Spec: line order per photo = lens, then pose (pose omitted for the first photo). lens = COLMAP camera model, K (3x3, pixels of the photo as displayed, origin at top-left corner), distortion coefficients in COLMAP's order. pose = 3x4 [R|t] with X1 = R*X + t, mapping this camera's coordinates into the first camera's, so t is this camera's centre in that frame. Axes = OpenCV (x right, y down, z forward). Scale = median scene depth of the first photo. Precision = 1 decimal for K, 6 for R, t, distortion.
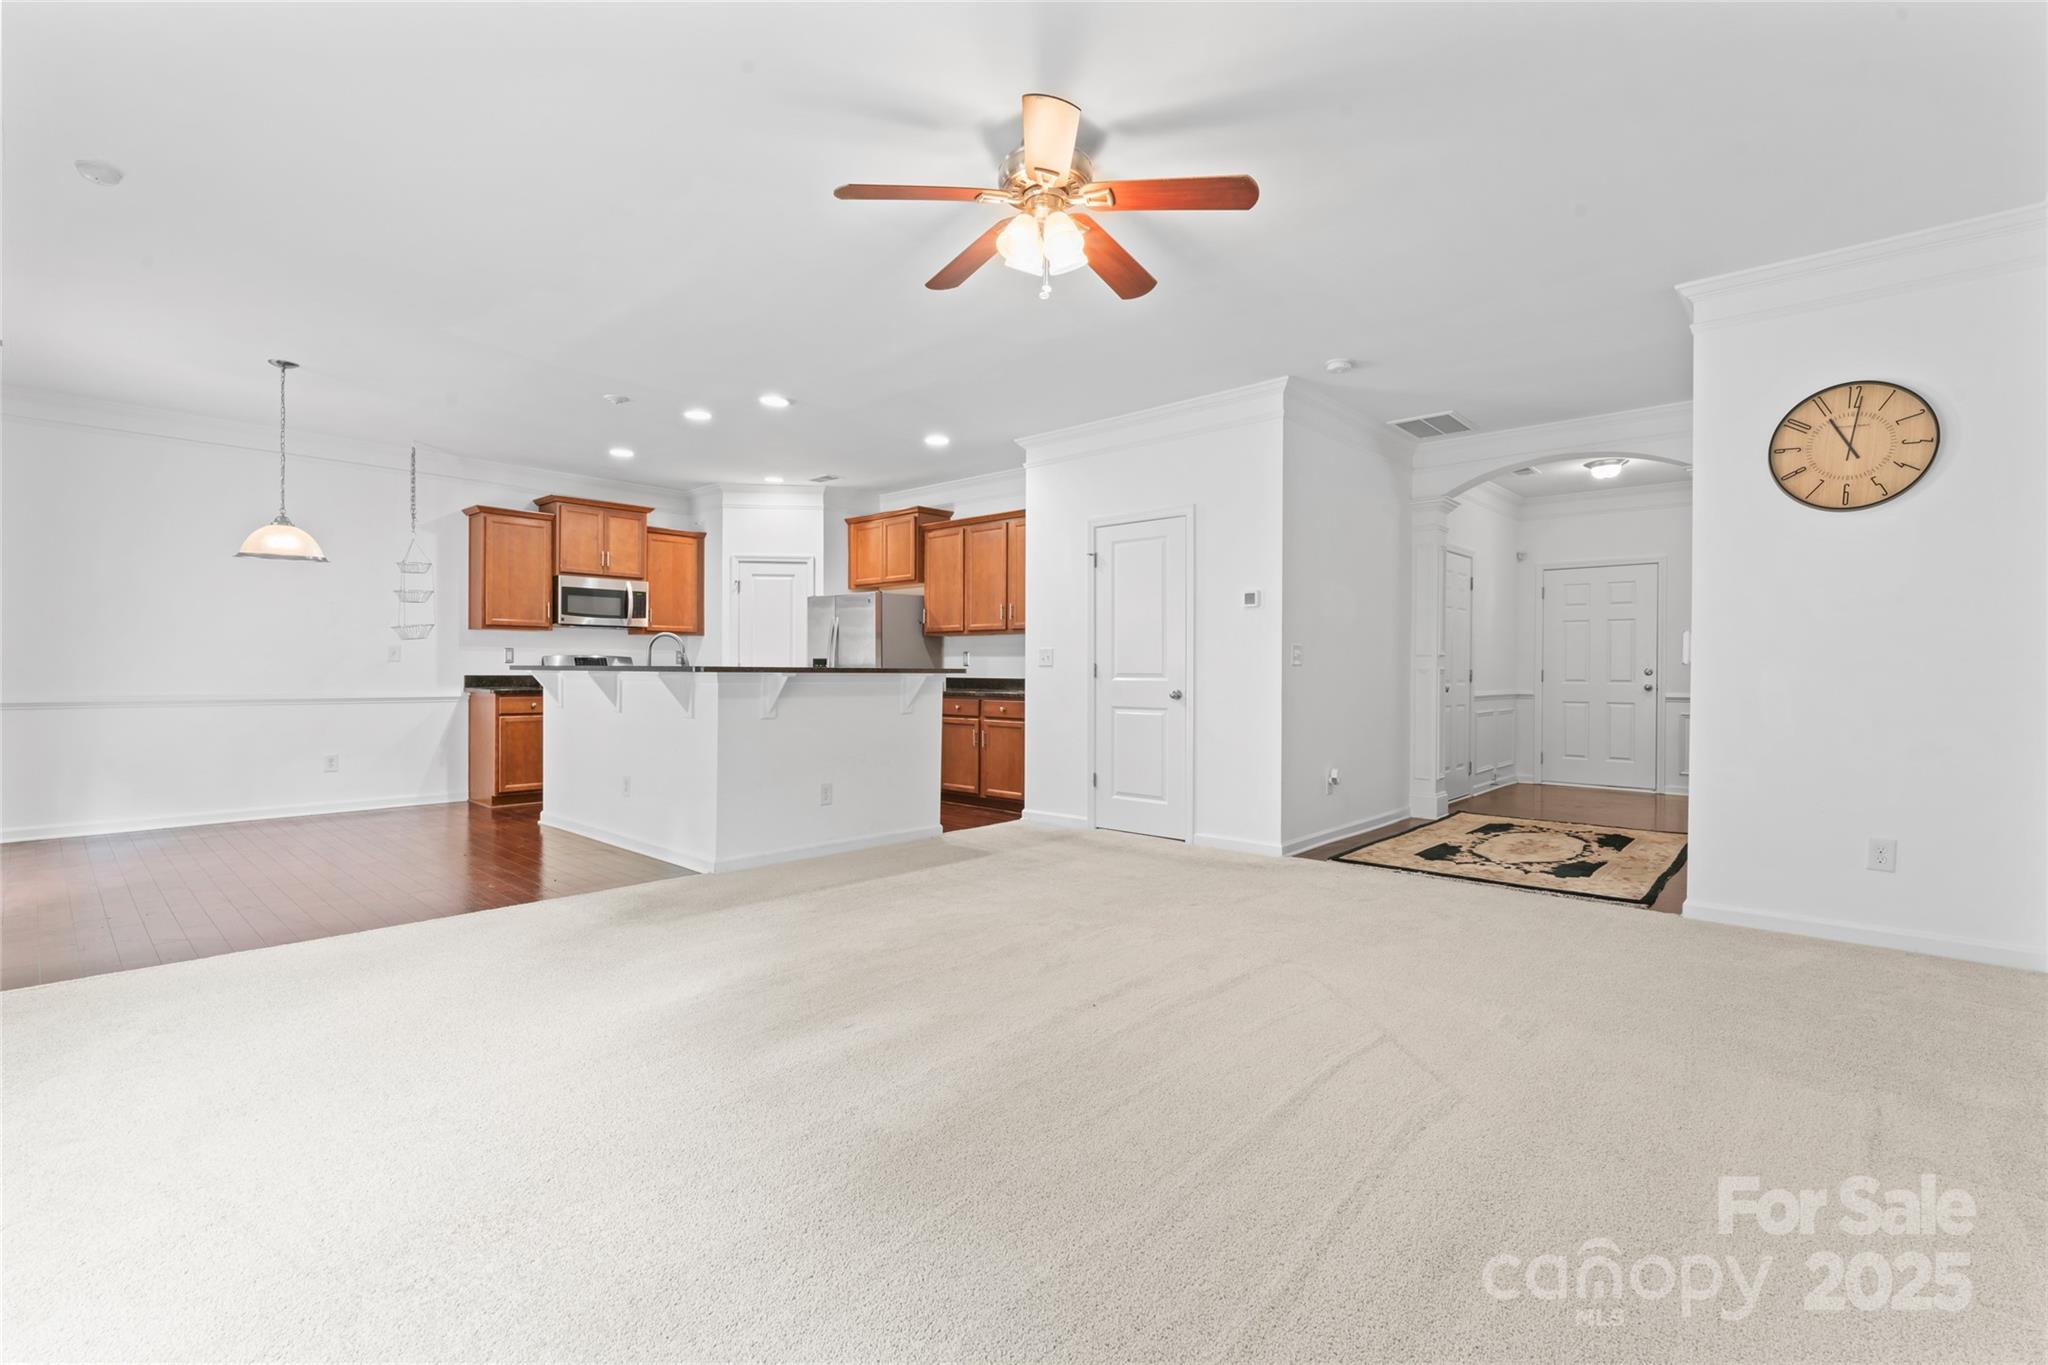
lens RADIAL K [[913.4, 0, 1009.8], [0, 913.4, 674.9], [0, 0, 1]] dist [-0.004531, 0.000652]
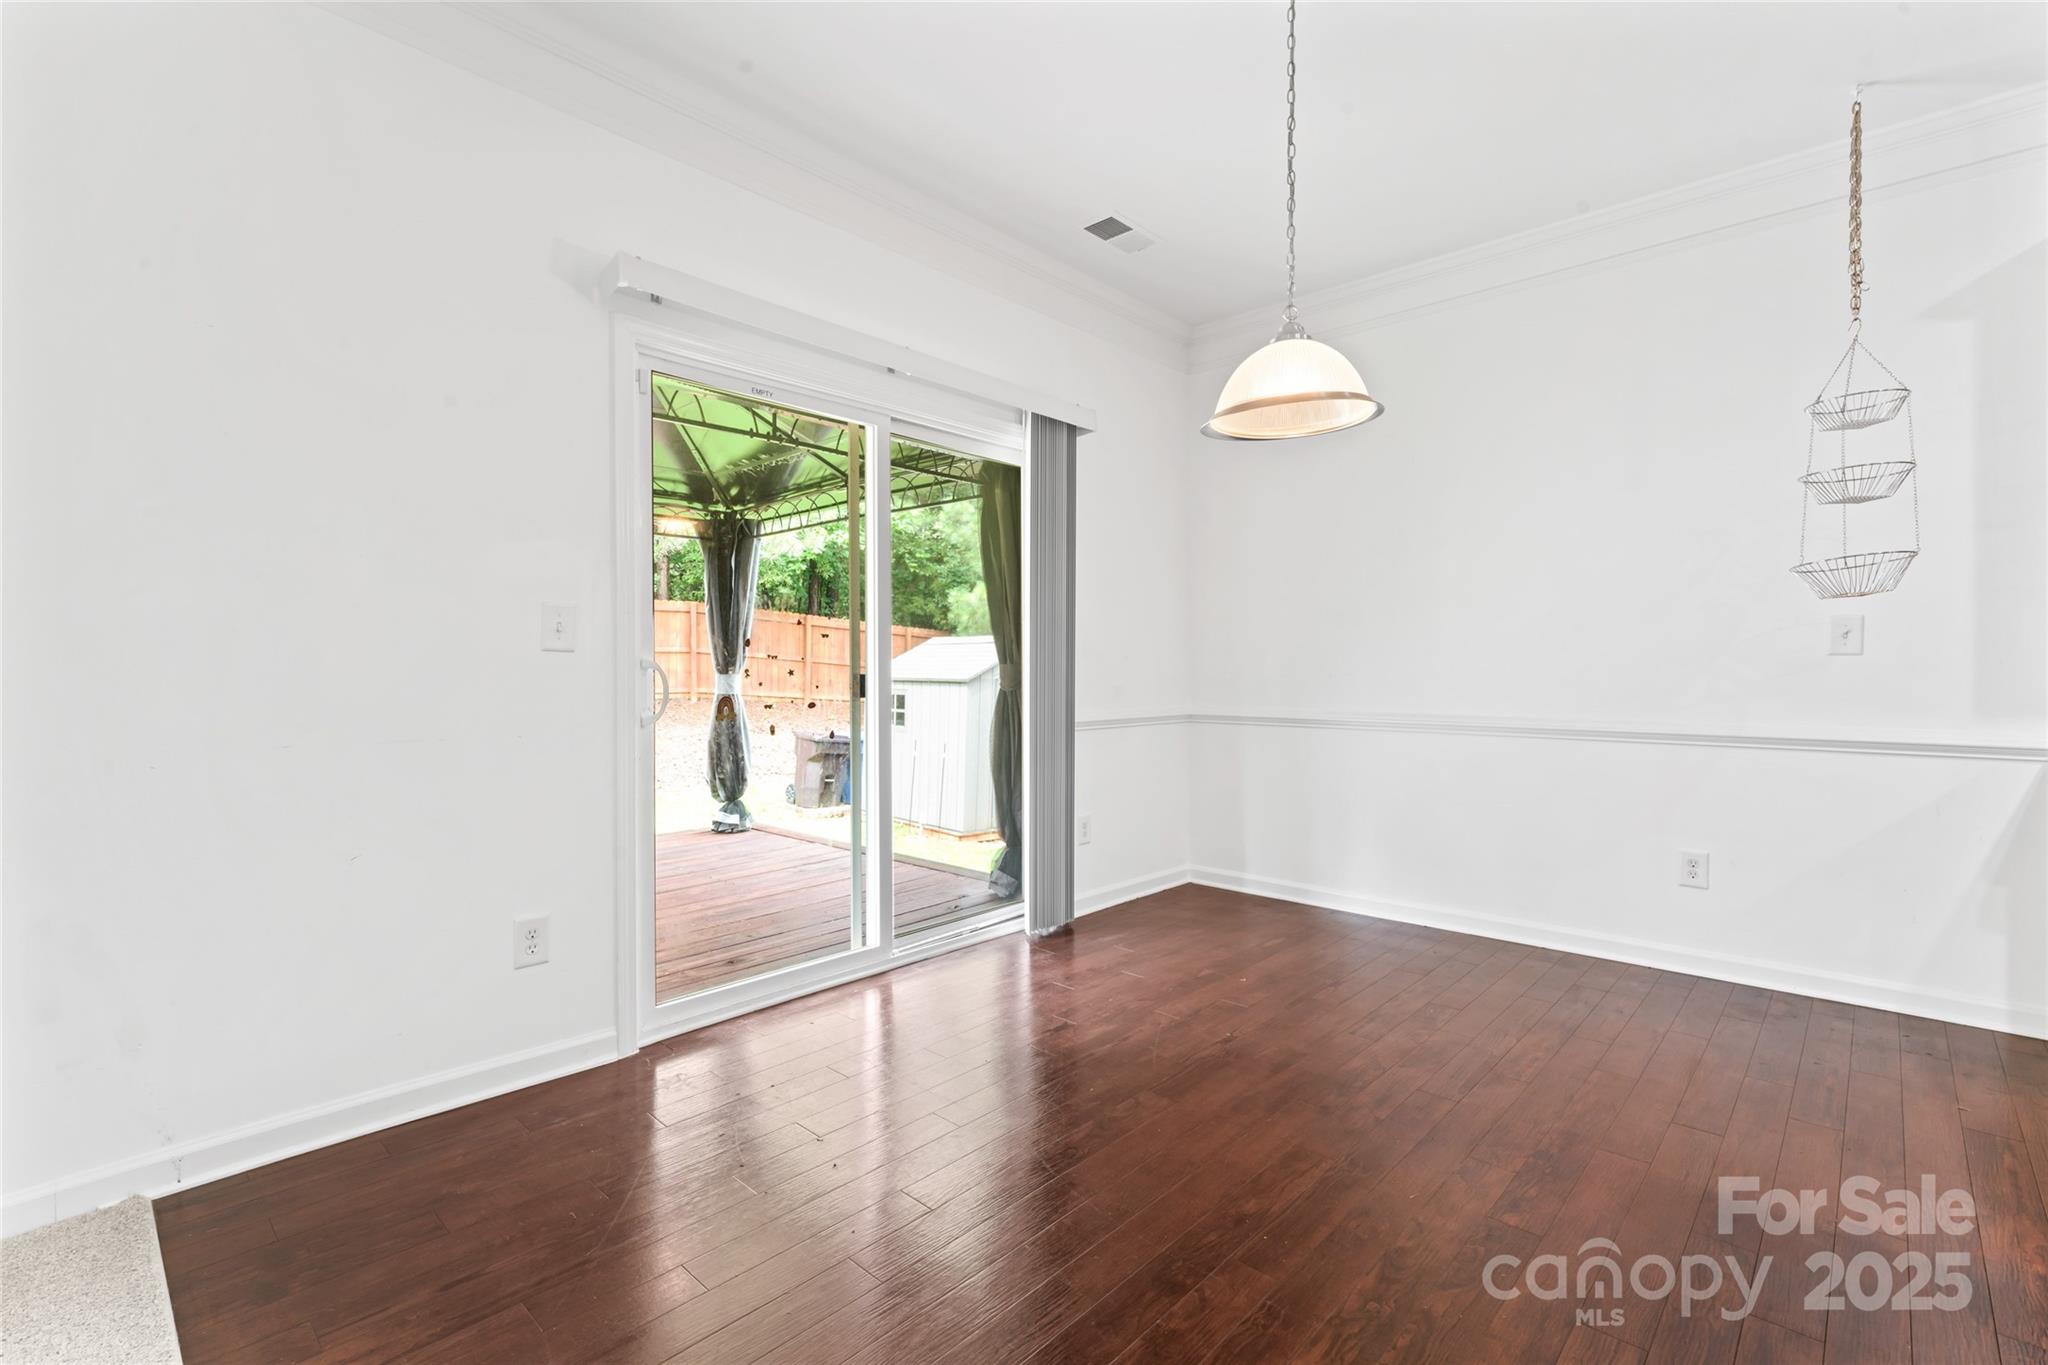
lens RADIAL K [[913.4, 0, 1029.8], [0, 913.4, 676.5], [0, 0, 1]] dist [-0.004531, 0.000652]
pose [[-0.000512, 0.008548, -0.999963, -0.260450], [-0.006929, 0.999939, 0.008552, -0.005777], [0.999976, 0.006933, -0.000452, 0.635181]]
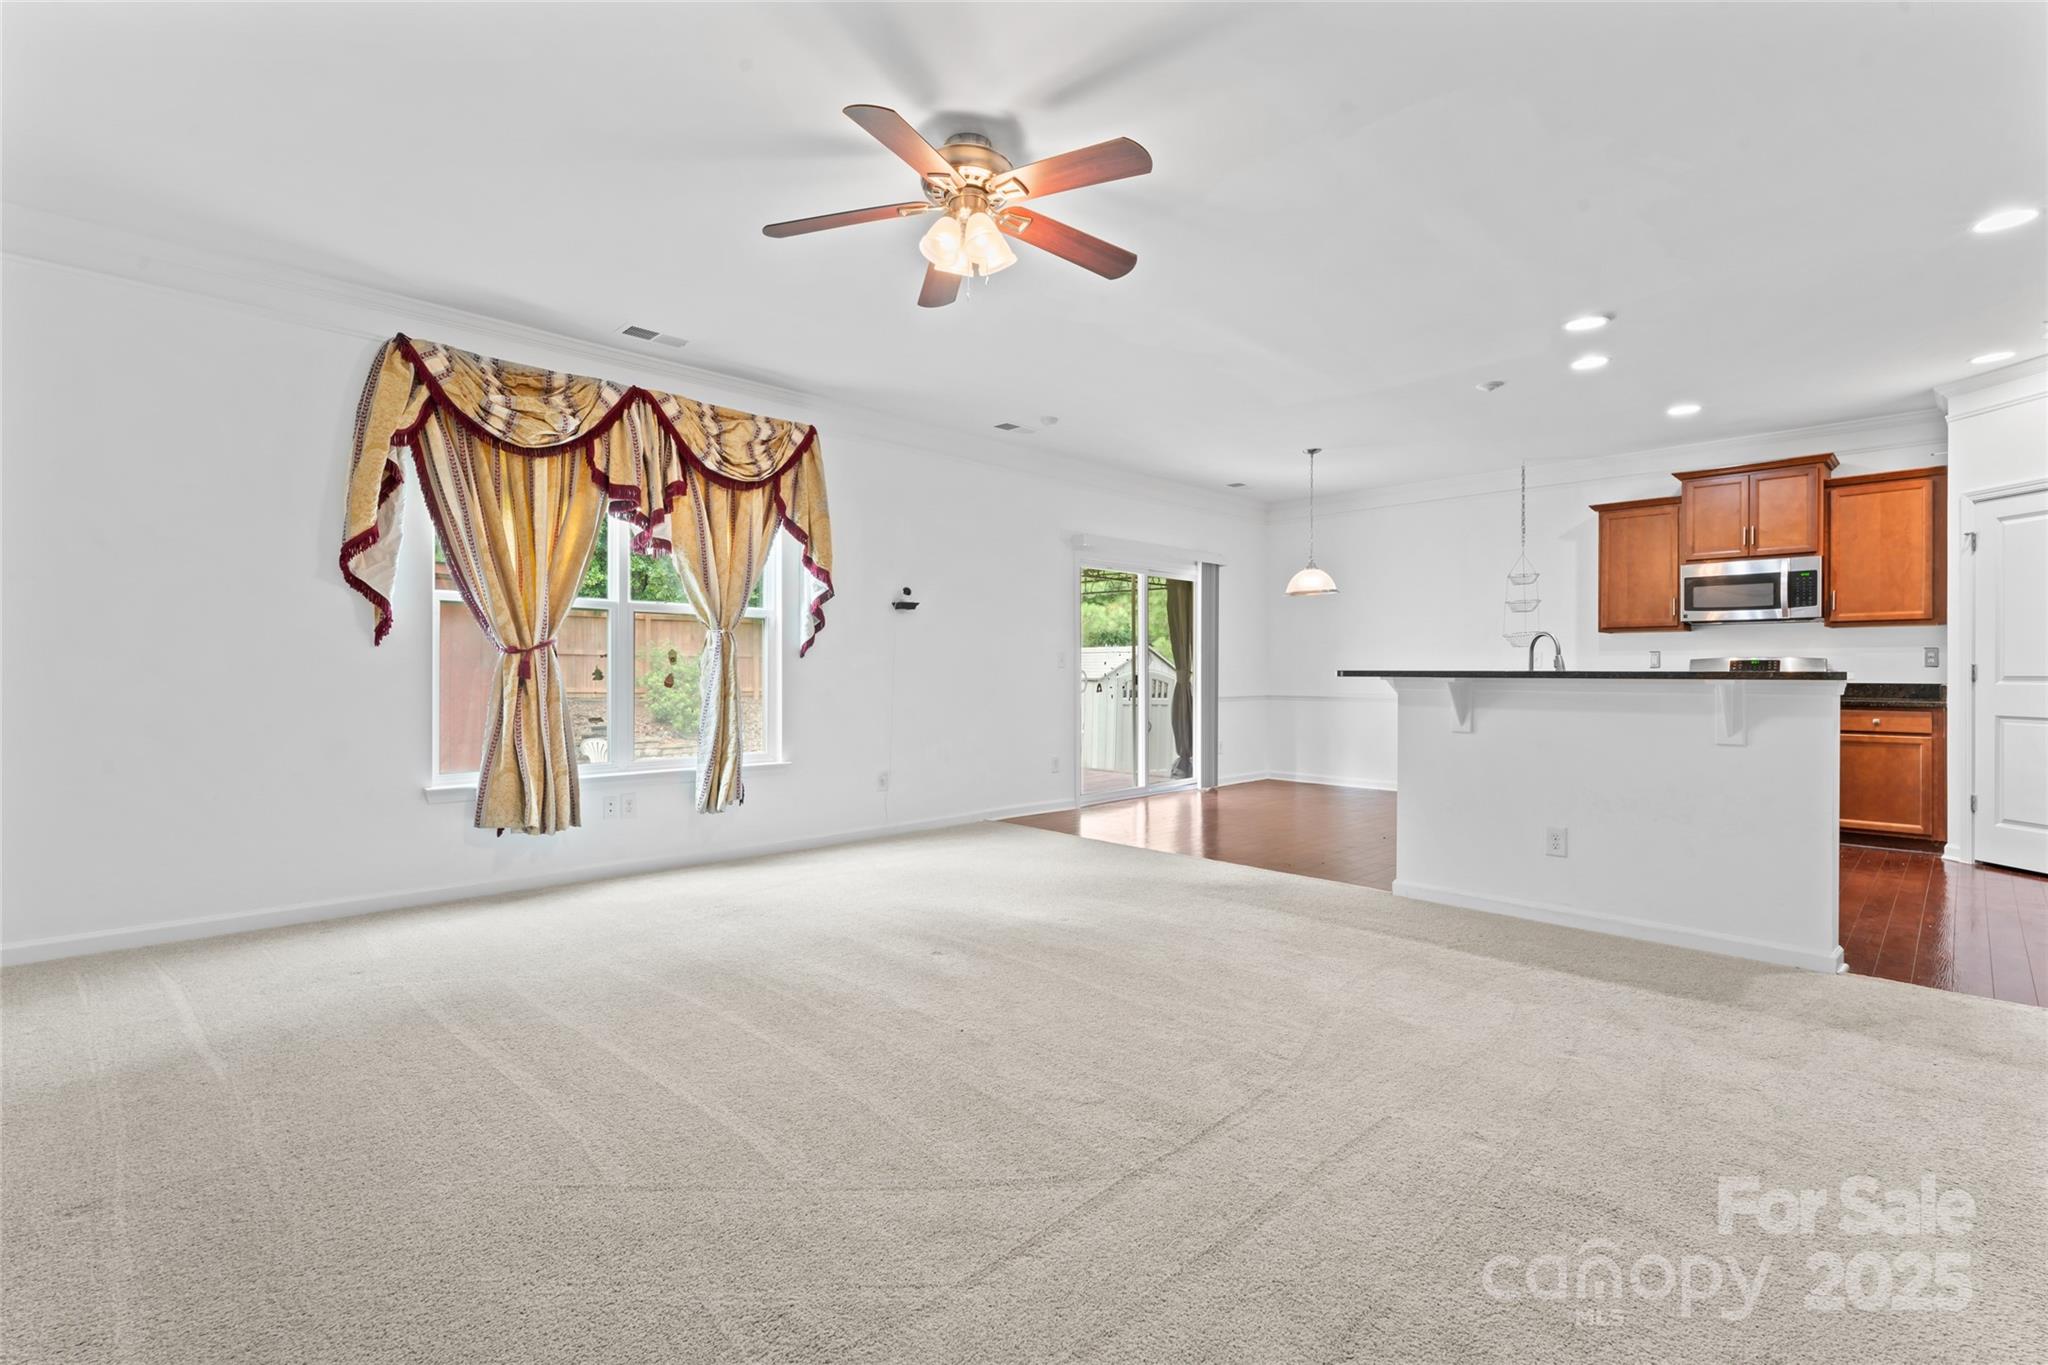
lens RADIAL K [[913.4, 0, 1028.0], [0, 913.4, 682.0], [0, 0, 1]] dist [-0.004531, 0.000652]
pose [[-0.049913, 0.007736, -0.998724, 0.430003], [-0.006739, 0.999945, 0.008082, -0.002343], [0.998731, 0.007133, -0.049858, 0.466949]]
